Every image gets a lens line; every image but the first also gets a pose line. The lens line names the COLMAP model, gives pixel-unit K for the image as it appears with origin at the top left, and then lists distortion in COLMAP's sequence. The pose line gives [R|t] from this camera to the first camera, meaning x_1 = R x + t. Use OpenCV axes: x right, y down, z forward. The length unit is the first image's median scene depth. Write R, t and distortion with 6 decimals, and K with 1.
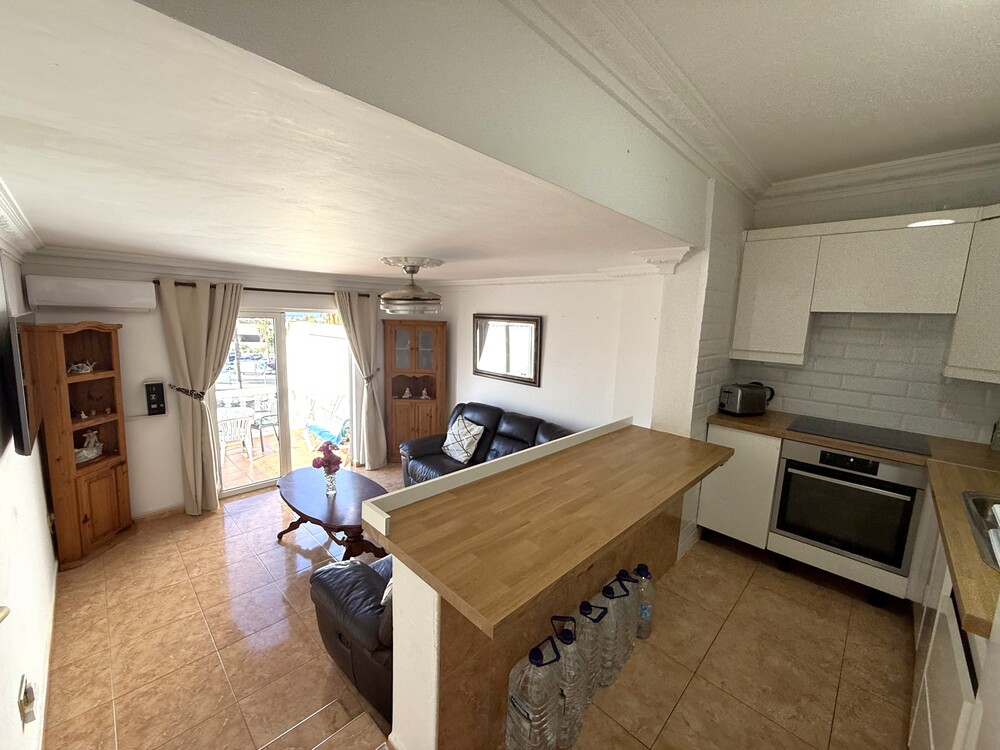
lens RADIAL K [[398.3, 0, 503.2], [0, 398.3, 374.1], [0, 0, 1]] dist [-0.001726, -0.000254]
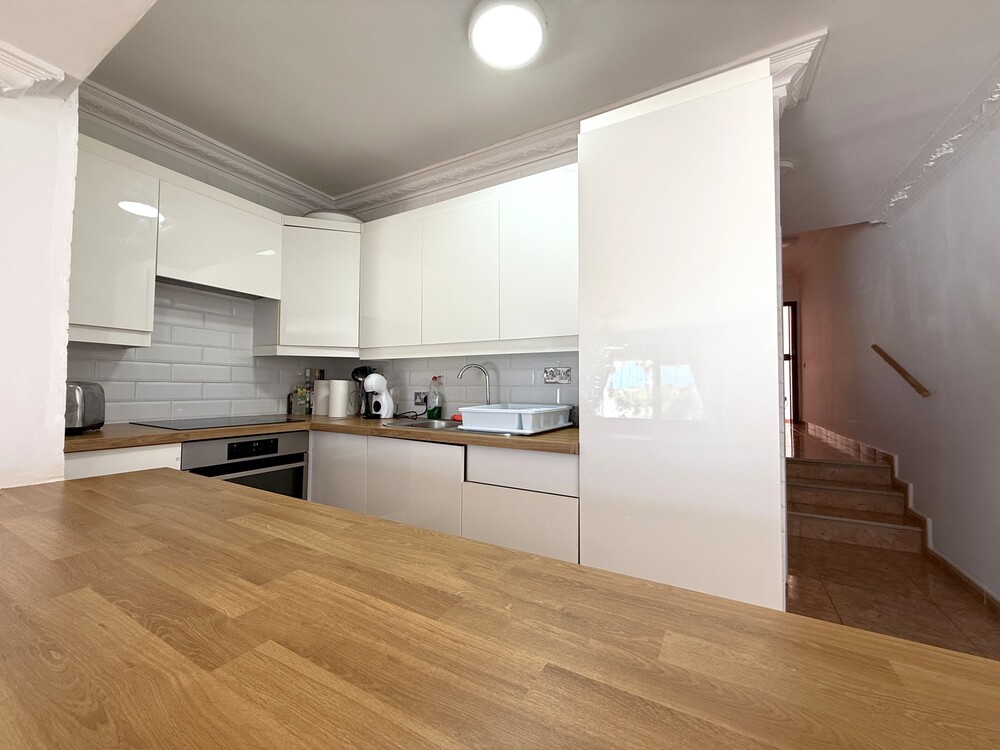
lens RADIAL K [[398.3, 0, 494.4], [0, 398.3, 370.3], [0, 0, 1]] dist [-0.001726, -0.000254]
pose [[-0.232911, 0.000800, 0.972498, -0.209097], [0.124830, 0.991752, 0.029081, 0.153833], [-0.964453, 0.128170, -0.231090, 1.135342]]
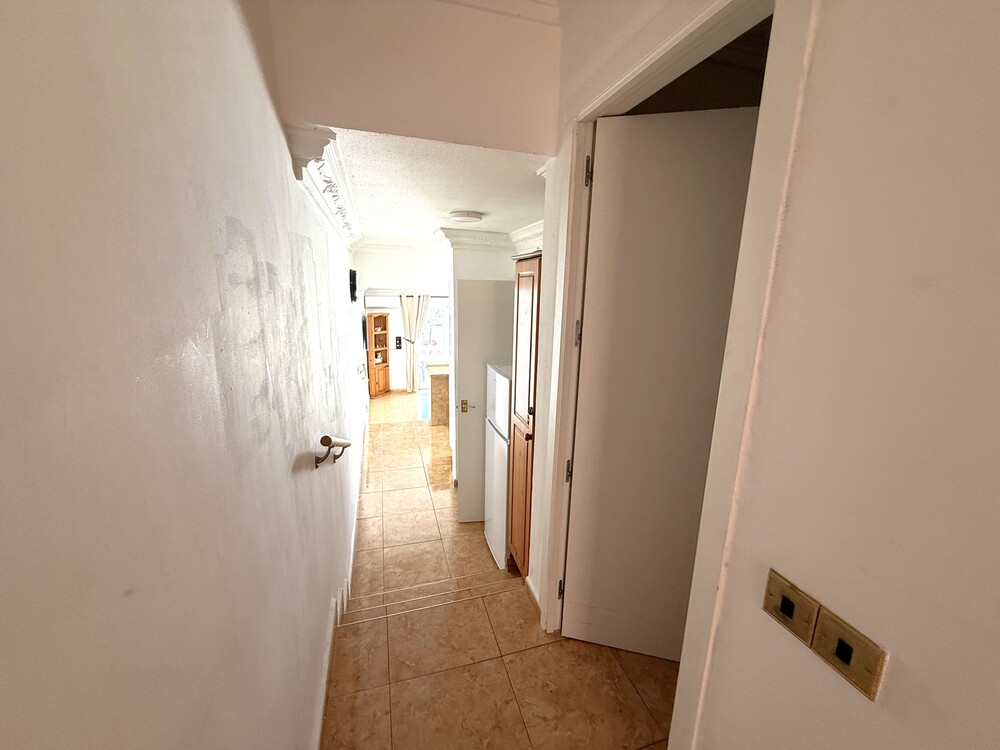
lens RADIAL K [[398.3, 0, 495.9], [0, 398.3, 374.3], [0, 0, 1]] dist [-0.001726, -0.000254]
pose [[0.870996, 0.085502, -0.483793, 0.873889], [-0.058726, 0.995798, 0.070261, 0.047869], [0.487768, -0.032786, 0.872357, -0.878416]]
